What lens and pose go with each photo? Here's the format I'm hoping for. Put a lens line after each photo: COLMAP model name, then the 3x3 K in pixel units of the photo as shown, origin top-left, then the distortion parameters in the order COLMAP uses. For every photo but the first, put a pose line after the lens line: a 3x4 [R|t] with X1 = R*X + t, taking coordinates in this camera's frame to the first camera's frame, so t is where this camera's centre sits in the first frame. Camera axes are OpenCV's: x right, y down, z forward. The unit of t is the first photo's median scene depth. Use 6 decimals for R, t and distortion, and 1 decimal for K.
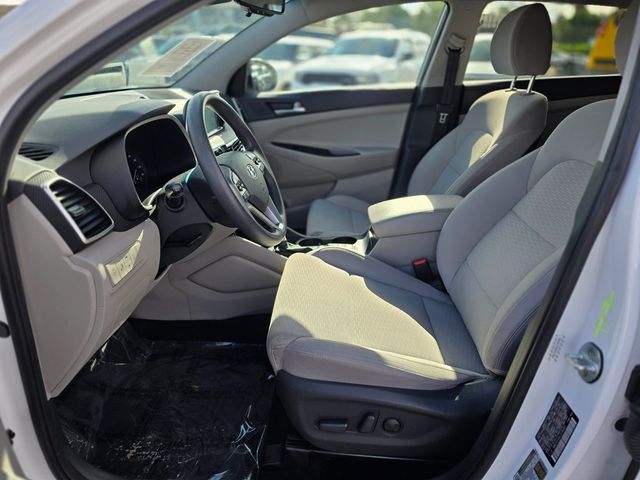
lens RADIAL K [[434.1, 0, 317.7], [0, 434.1, 238.2], [0, 0, 1]] dist [0.033471, -0.001941]
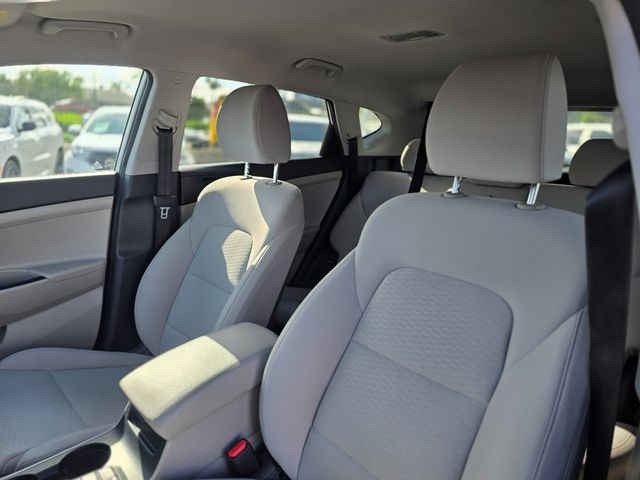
lens RADIAL K [[434.1, 0, 318.9], [0, 434.1, 243.9], [0, 0, 1]] dist [0.033471, -0.001941]
pose [[0.708834, -0.149174, 0.689421, -0.060631], [0.242475, 0.969351, -0.039559, -0.131855], [-0.662390, 0.195208, 0.723280, 0.287683]]
